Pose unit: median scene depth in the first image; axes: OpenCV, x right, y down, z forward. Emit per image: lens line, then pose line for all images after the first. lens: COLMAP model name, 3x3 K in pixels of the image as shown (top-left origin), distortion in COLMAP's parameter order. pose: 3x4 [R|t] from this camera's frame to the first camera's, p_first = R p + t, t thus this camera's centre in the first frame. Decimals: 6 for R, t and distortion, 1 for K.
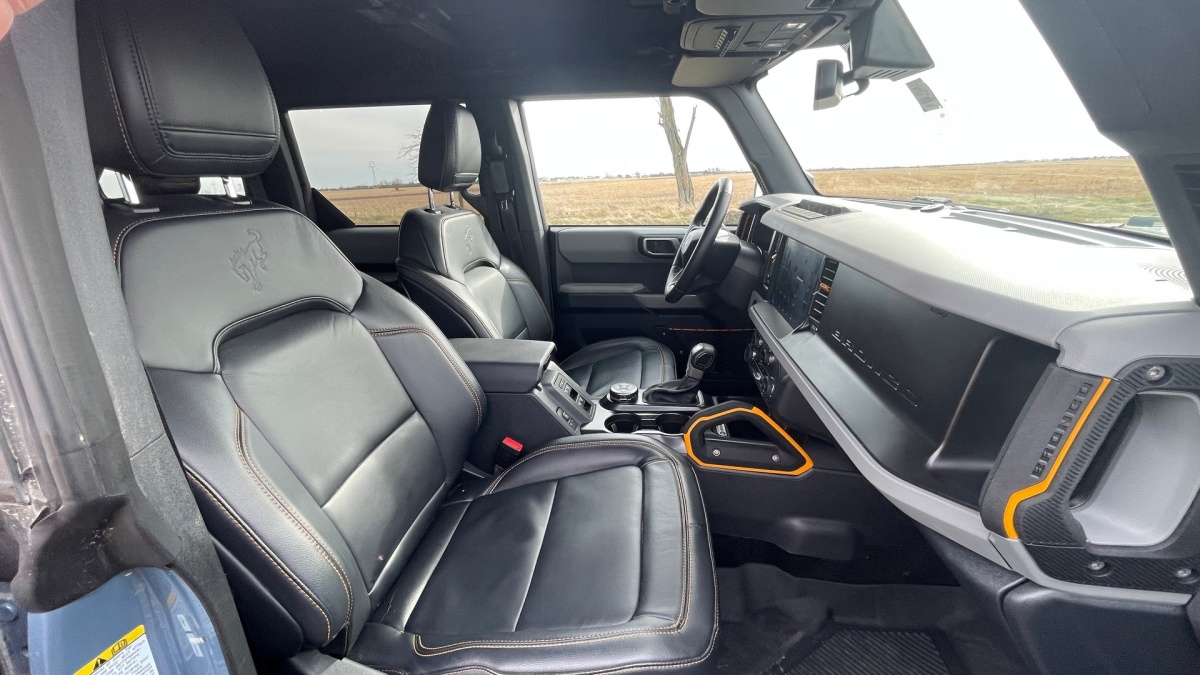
lens RADIAL K [[482.8, 0, 600.0], [0, 482.8, 338.7], [0, 0, 1]] dist [-0.002157, -0.001682]
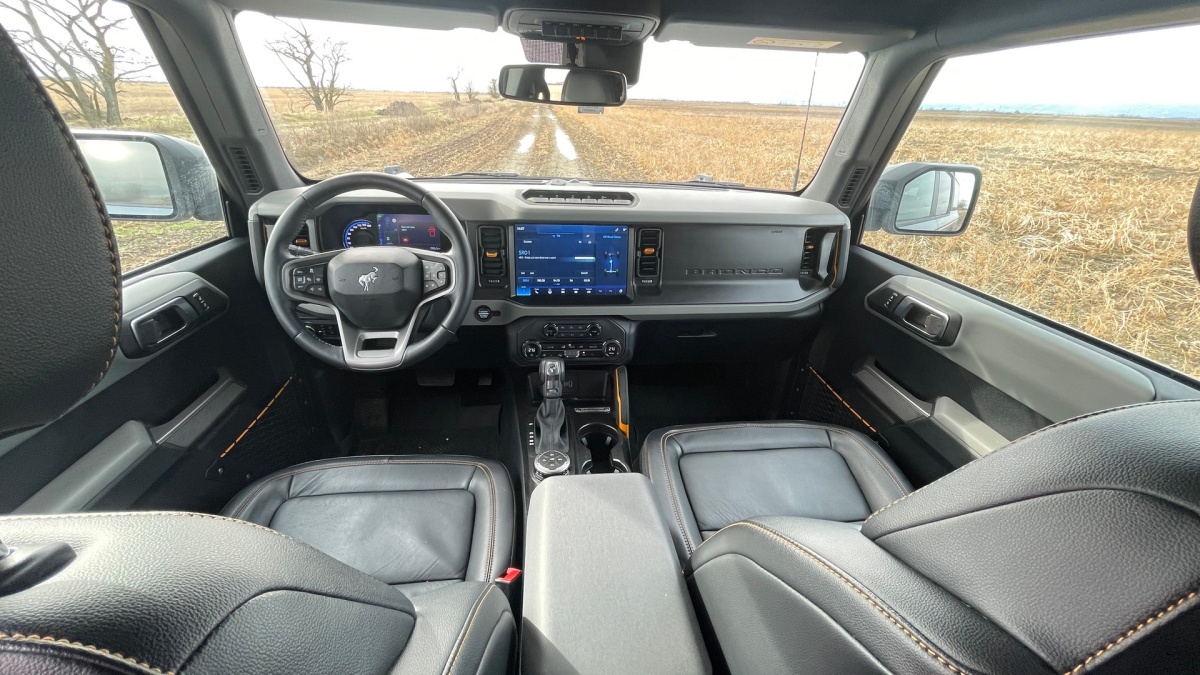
lens RADIAL K [[482.8, 0, 602.2], [0, 482.8, 338.7], [0, 0, 1]] dist [-0.002157, -0.001682]
pose [[-0.224627, -0.407910, 0.884959, -0.659171], [0.284676, 0.841078, 0.459942, -0.452349], [-0.931935, 0.355242, -0.072807, 1.050188]]
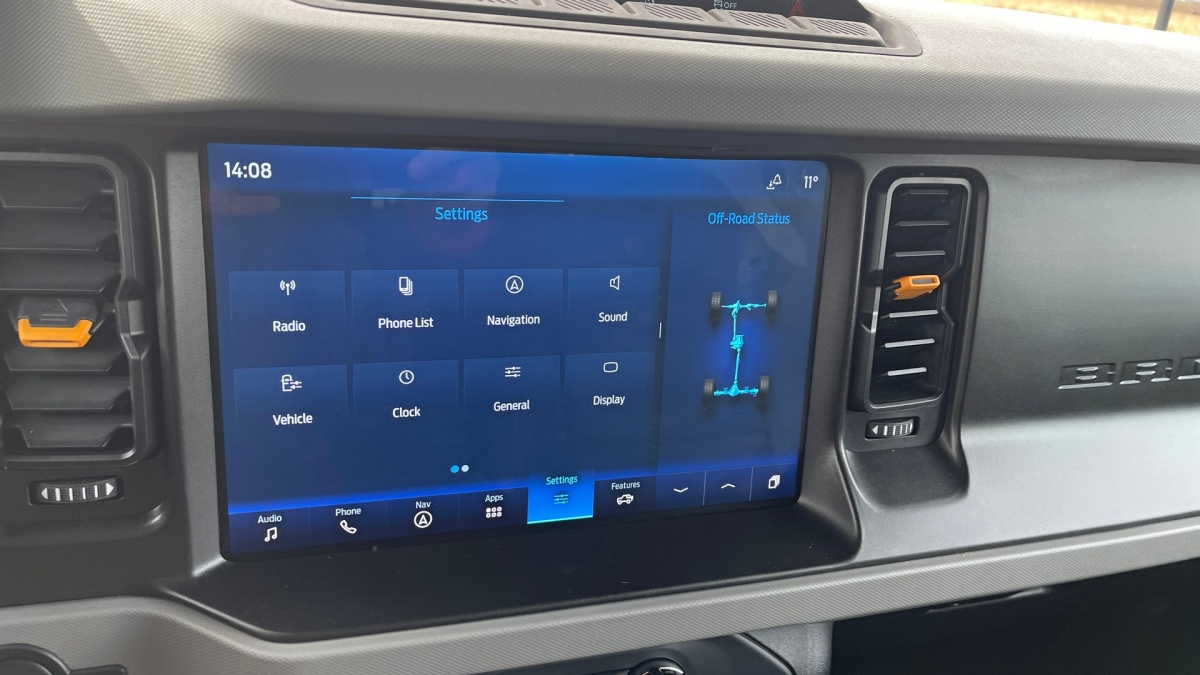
lens RADIAL K [[907.2, 0, 583.5], [0, 907.2, 343.1], [0, 0, 1]] dist [0.062854, -0.085332]
pose [[-0.402772, -0.366410, 0.838760, 0.069885], [0.220263, 0.850647, 0.477373, -0.296839], [-0.888402, 0.377020, -0.261911, 1.055999]]
